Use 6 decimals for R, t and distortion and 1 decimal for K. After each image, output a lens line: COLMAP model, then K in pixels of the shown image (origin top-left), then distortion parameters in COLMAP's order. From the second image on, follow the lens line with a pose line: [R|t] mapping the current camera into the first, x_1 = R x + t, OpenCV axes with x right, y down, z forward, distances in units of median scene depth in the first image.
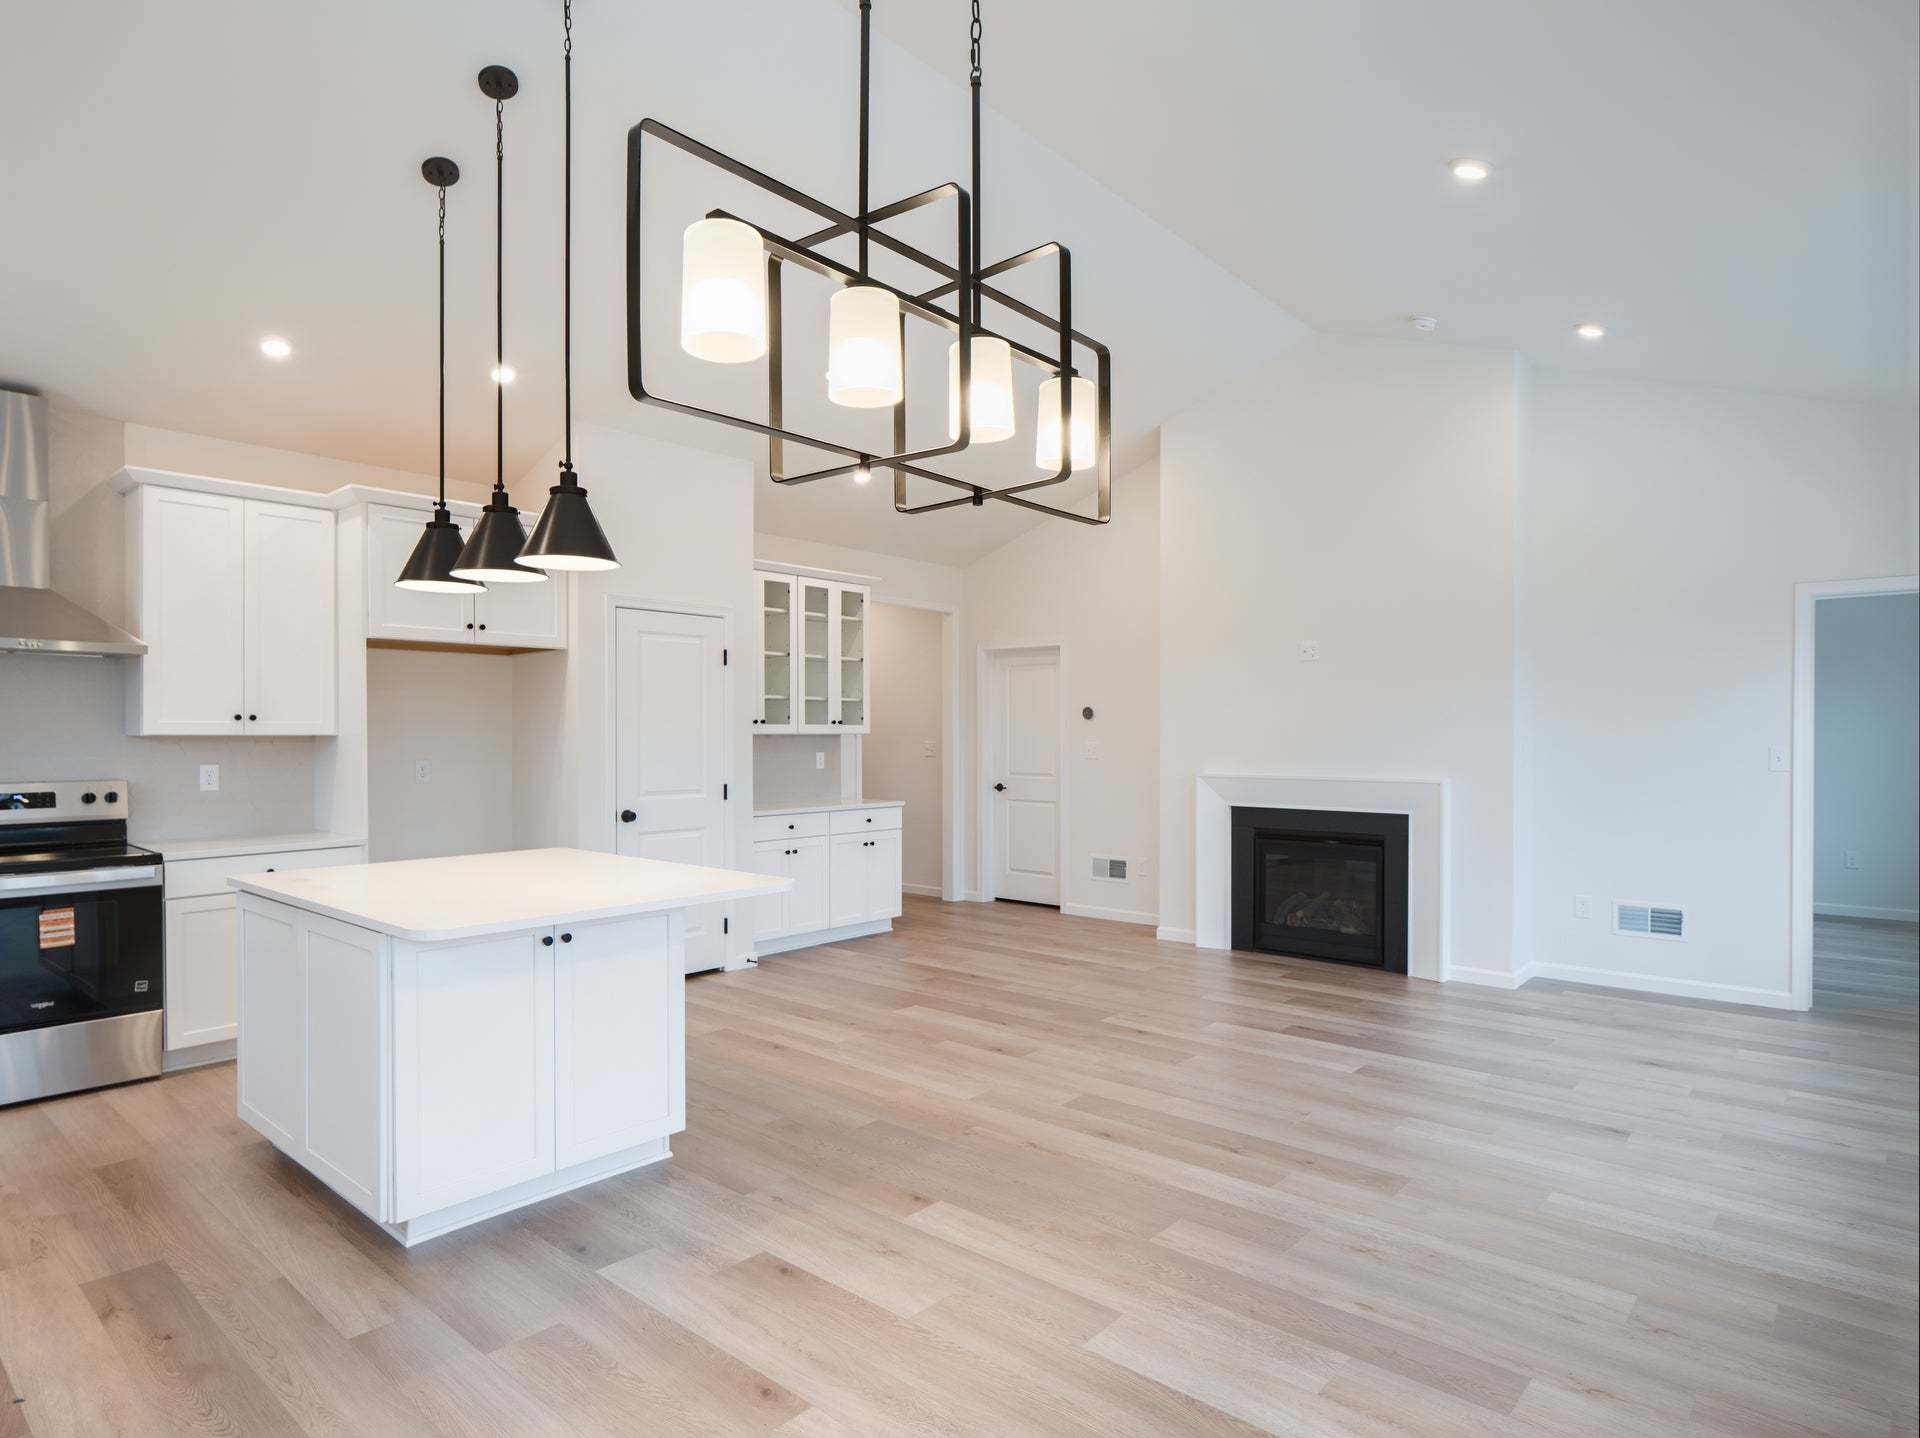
lens RADIAL K [[1085.7, 0, 925.8], [0, 1085.7, 718.6], [0, 0, 1]] dist [-0.011049, -0.000208]
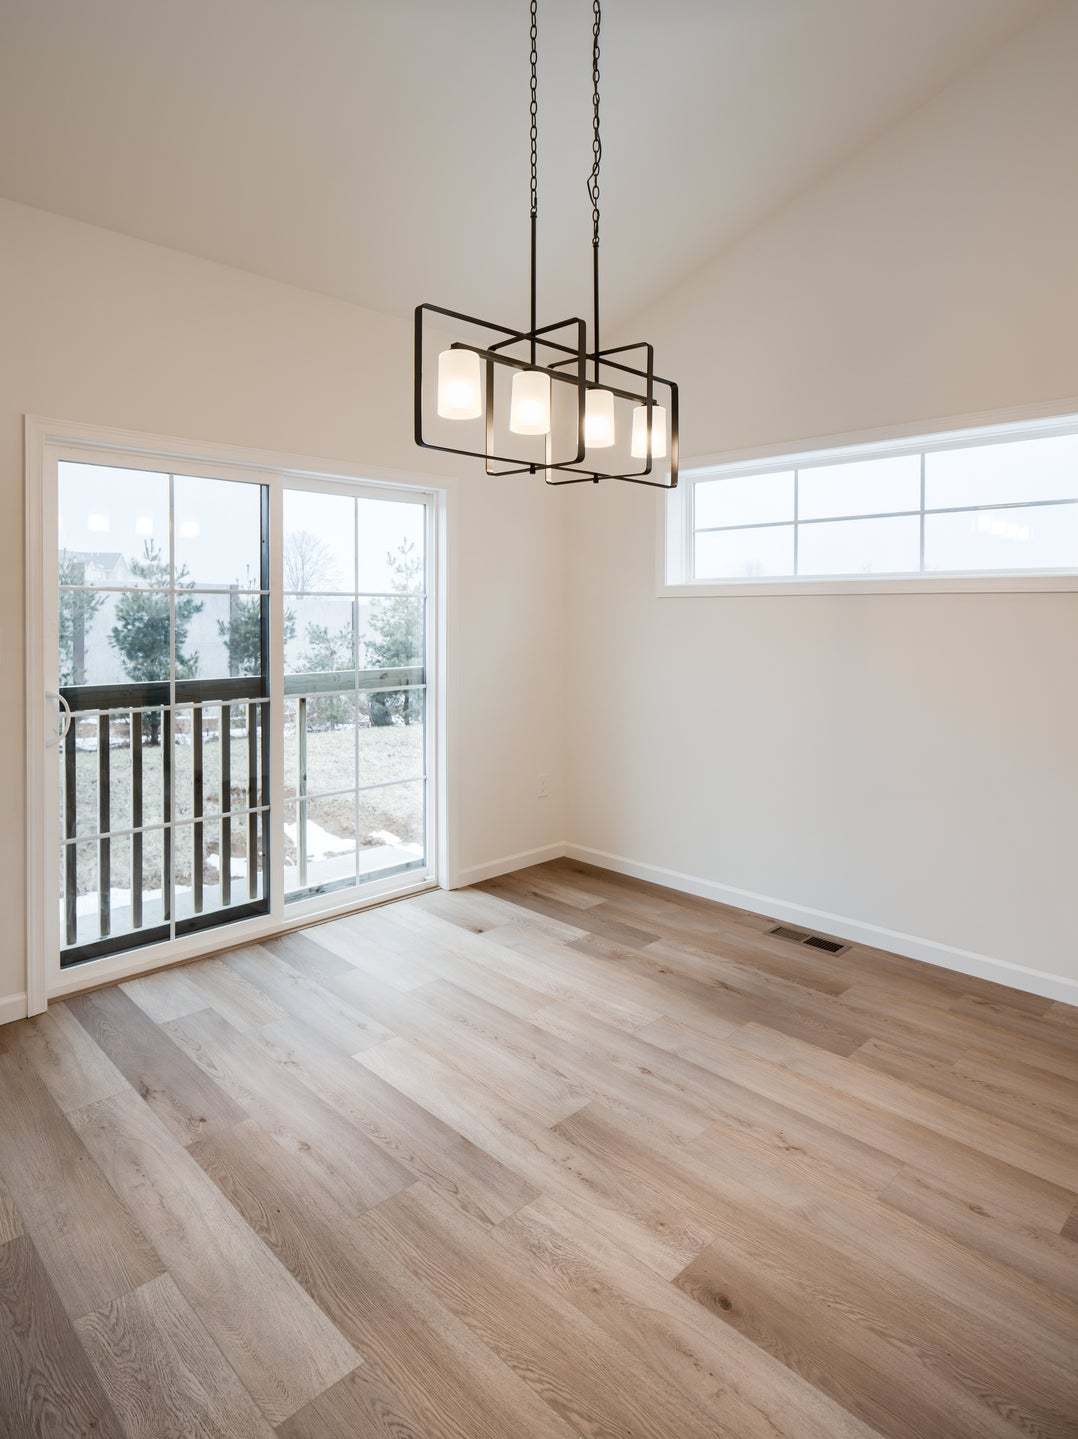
lens RADIAL K [[824.4, 0, 530.5], [0, 824.4, 616.1], [0, 0, 1]] dist [-0.008824, 0.001212]
pose [[-0.998360, -0.000664, 0.057242, -0.009753], [-0.001298, 0.999938, -0.011040, 0.013842], [-0.057231, -0.011096, -0.998299, 0.948384]]
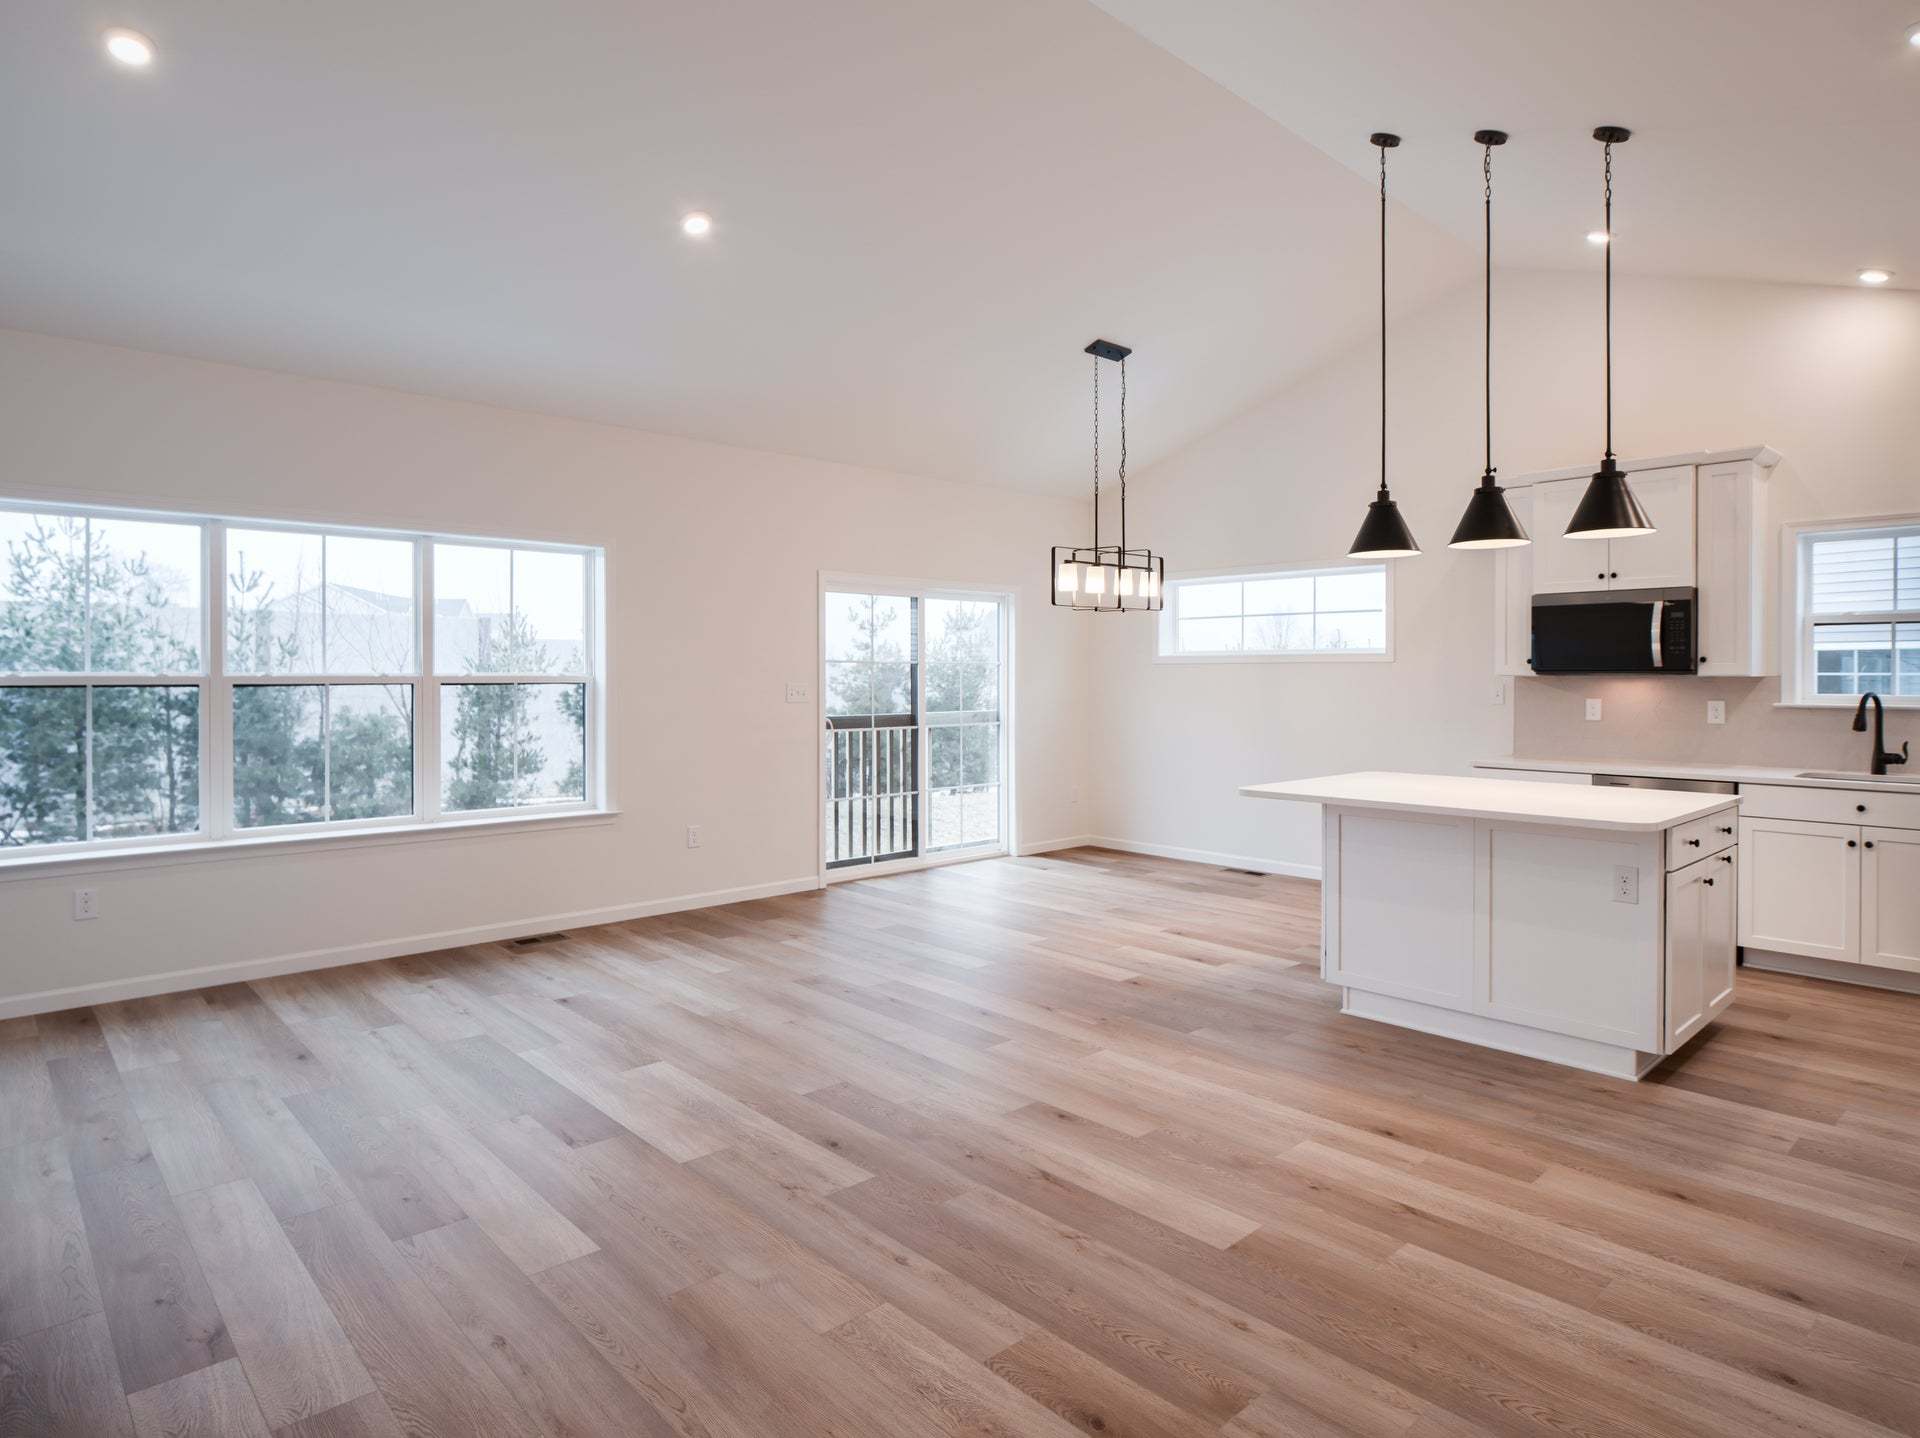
lens RADIAL K [[1100.0, 0, 954.2], [0, 1100.0, 652.1], [0, 0, 1]] dist [-0.008824, 0.001212]
pose [[-0.996376, 0.002066, 0.085030, 0.086952], [-0.000971, 0.999363, -0.035661, 0.029892], [-0.085049, -0.035614, -0.995740, 1.985143]]
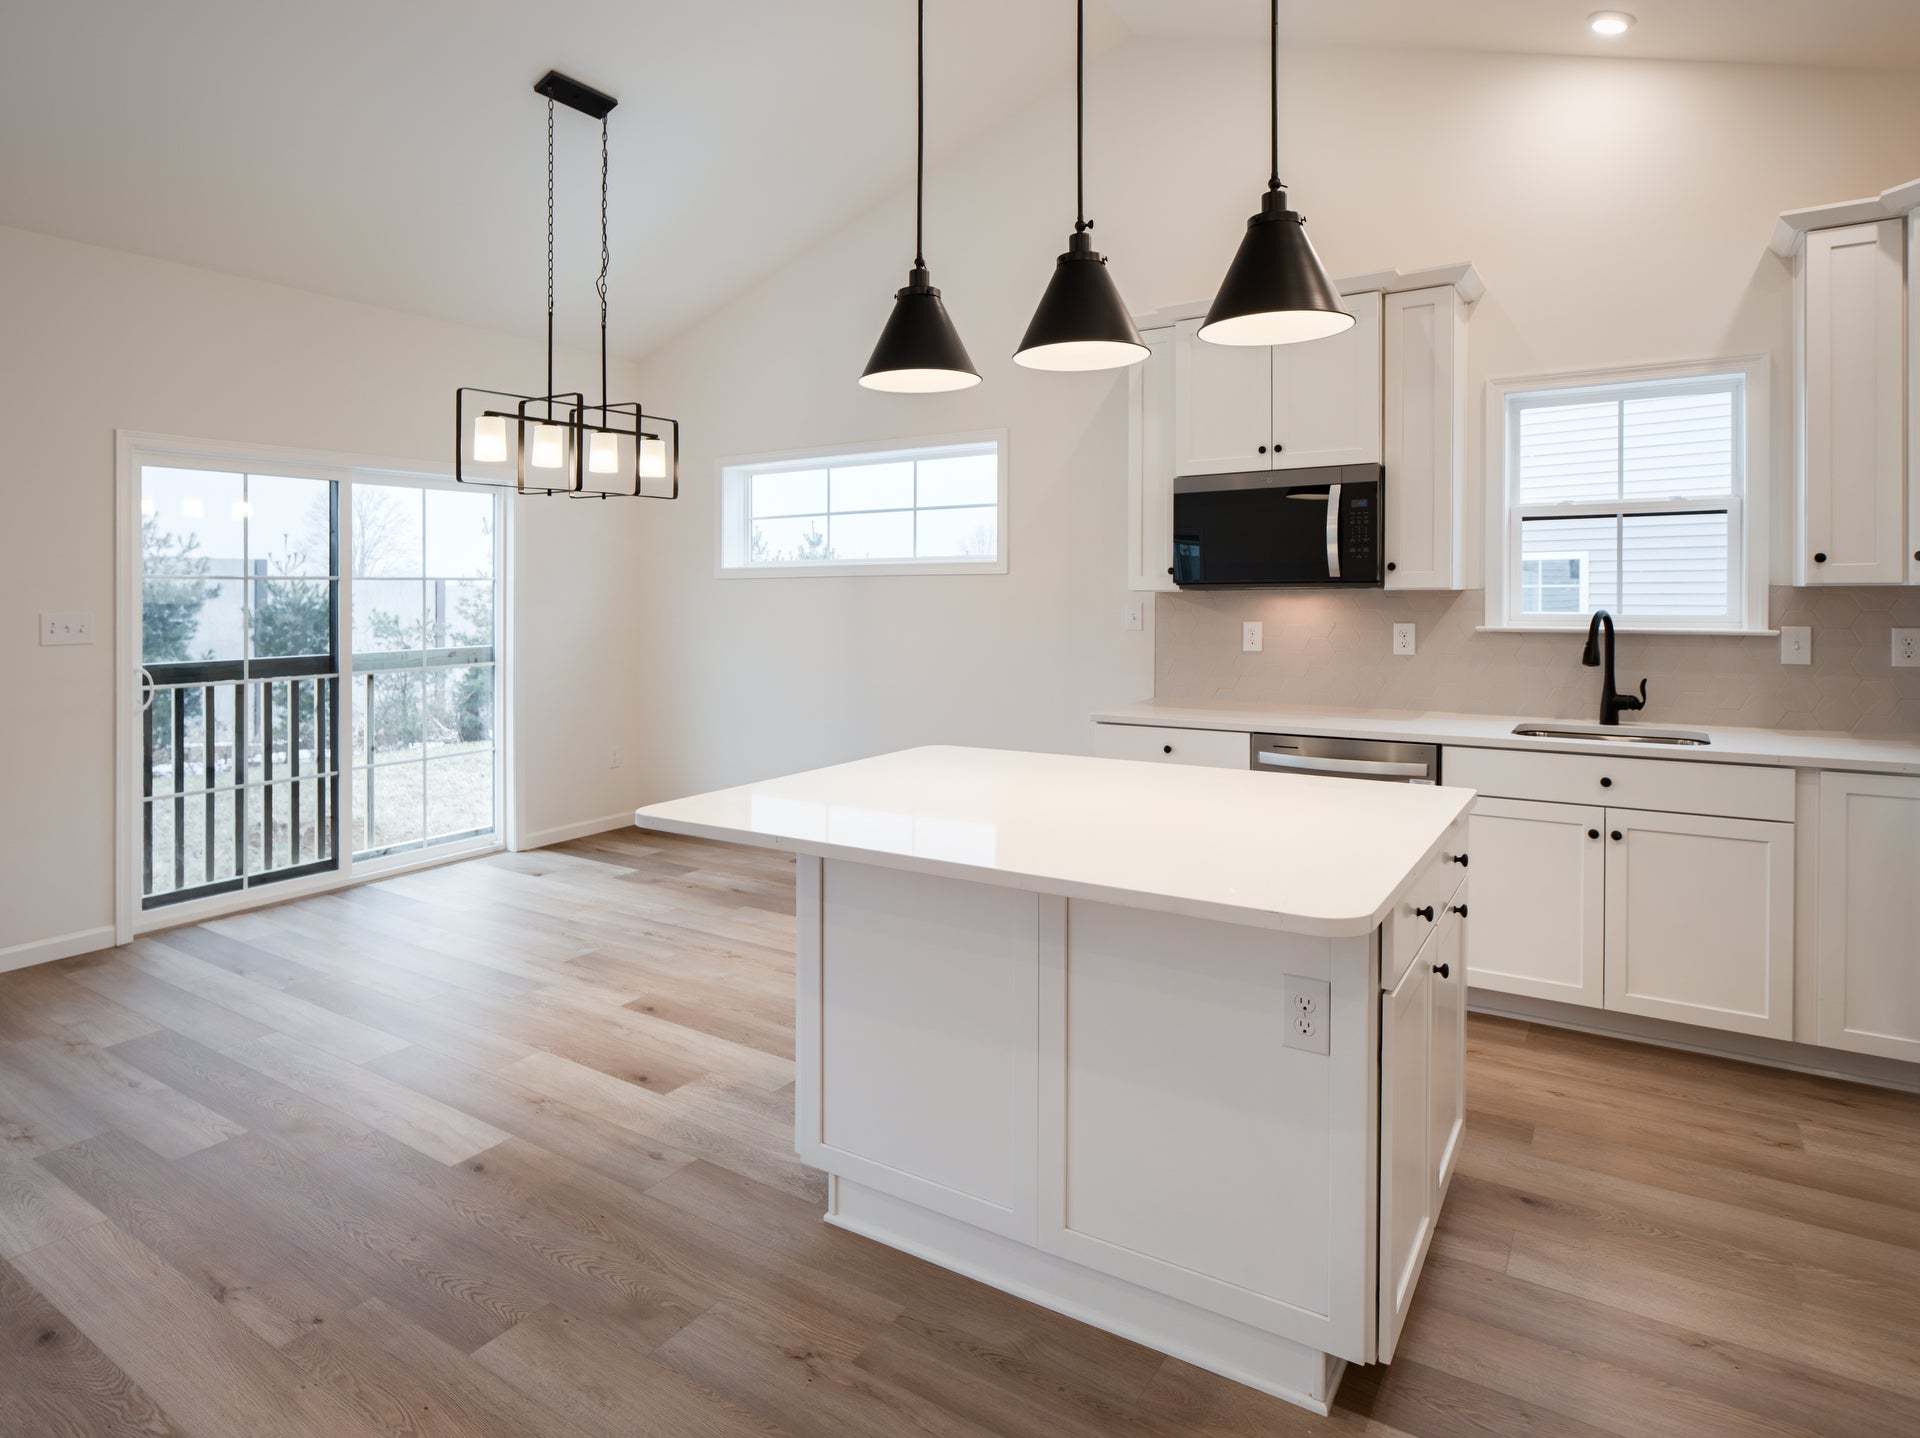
lens RADIAL K [[1094.0, 0, 931.8], [0, 1094.0, 583.6], [0, 0, 1]] dist [-0.010311, 0.001524]
pose [[-0.988079, 0.007049, -0.153787, -0.170876], [0.010674, 0.999684, -0.022754, 0.022532], [0.153578, -0.024125, -0.987842, 1.448330]]
